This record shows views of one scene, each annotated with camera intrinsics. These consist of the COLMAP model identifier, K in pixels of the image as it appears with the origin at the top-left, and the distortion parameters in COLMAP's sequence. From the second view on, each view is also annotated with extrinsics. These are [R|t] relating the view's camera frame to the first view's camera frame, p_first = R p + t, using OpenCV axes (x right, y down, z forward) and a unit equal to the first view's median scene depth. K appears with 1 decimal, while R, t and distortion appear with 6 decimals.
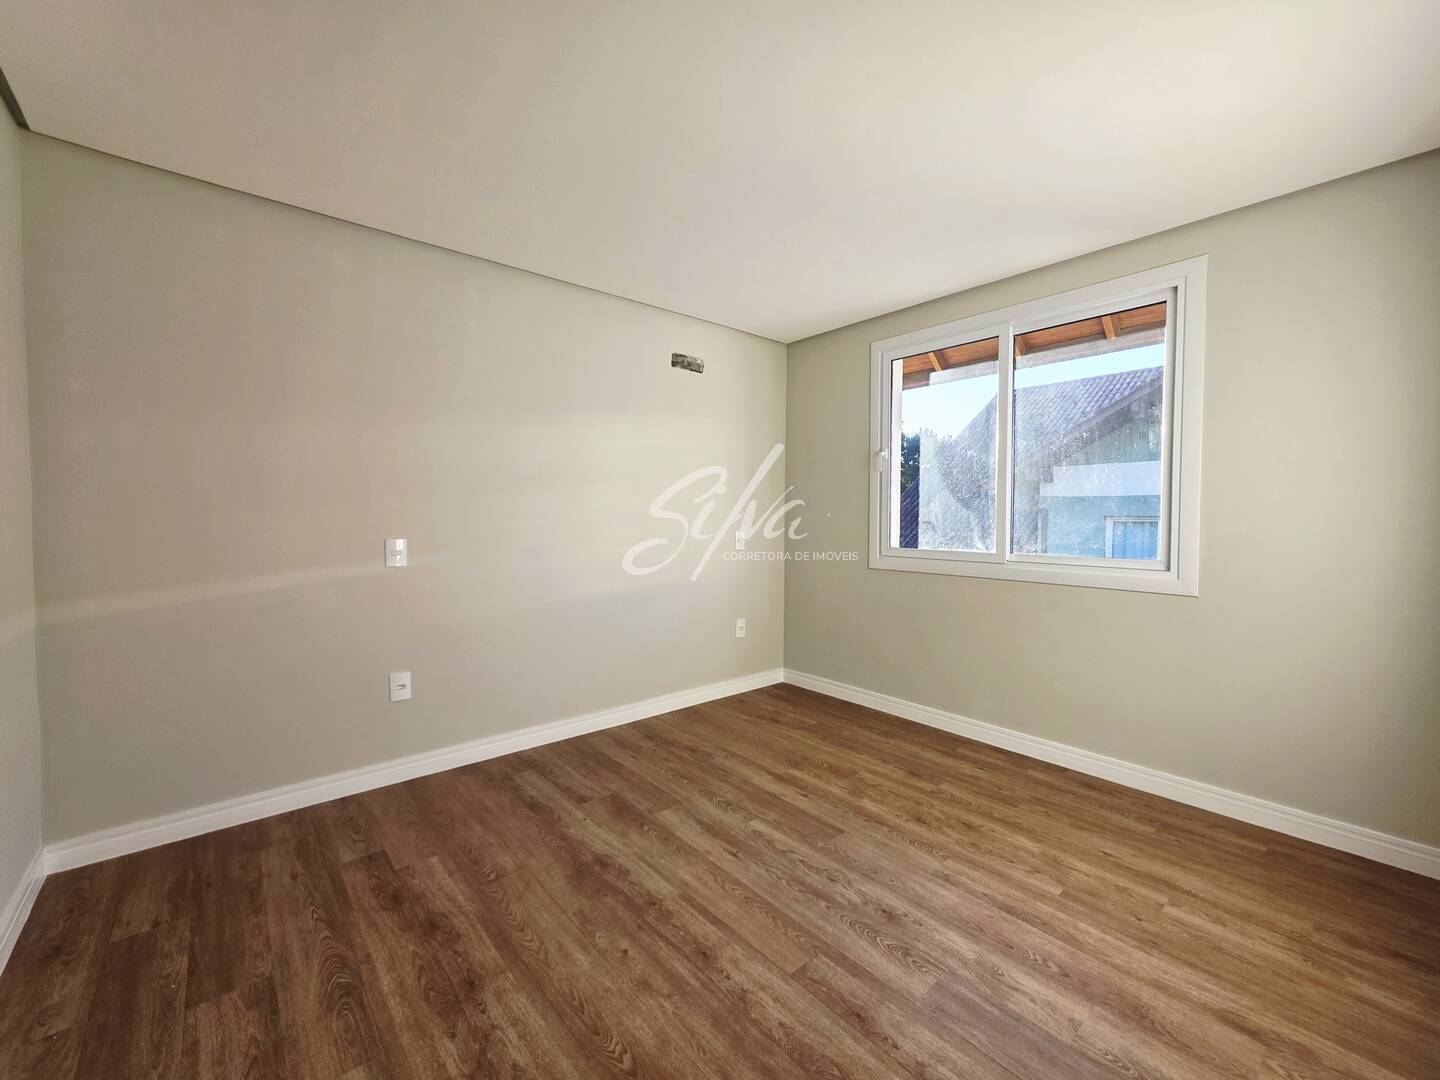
lens RADIAL K [[588.8, 0, 717.3], [0, 588.8, 527.1], [0, 0, 1]] dist [-0.002276, 0.002396]
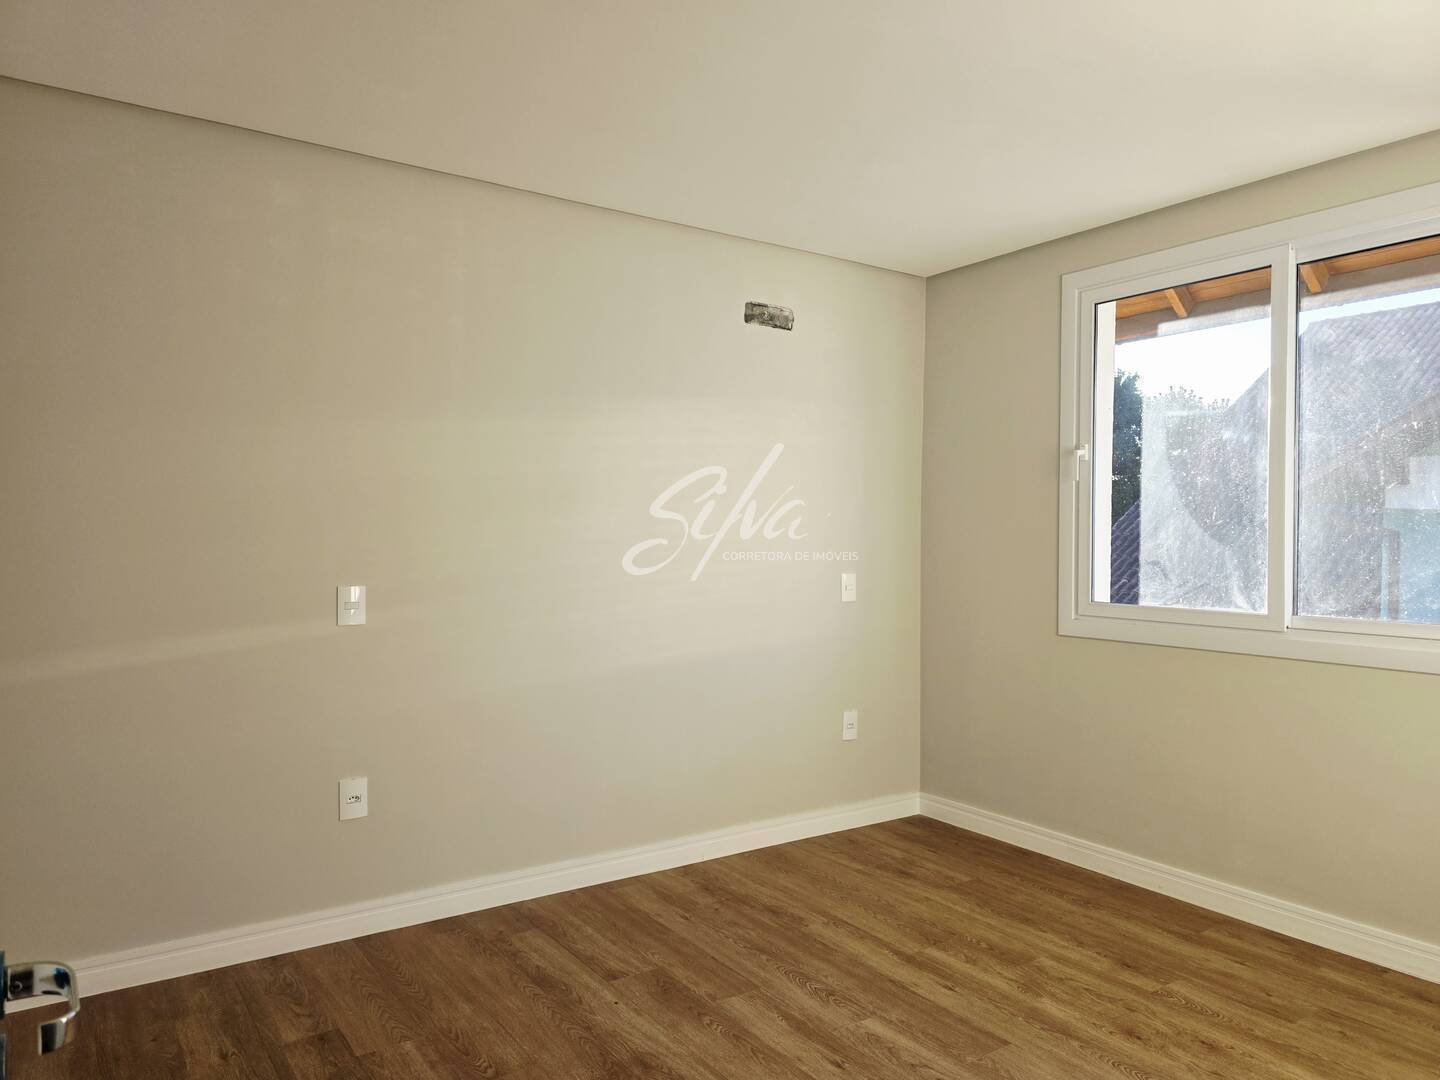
lens RADIAL K [[974.2, 0, 709.5], [0, 974.2, 541.7], [0, 0, 1]] dist [0.053105, -0.053630]
pose [[0.994227, 0.003256, -0.107246, 0.001172], [-0.004906, 0.999874, -0.015126, -0.015822], [0.107183, 0.015565, 0.994117, -0.106399]]
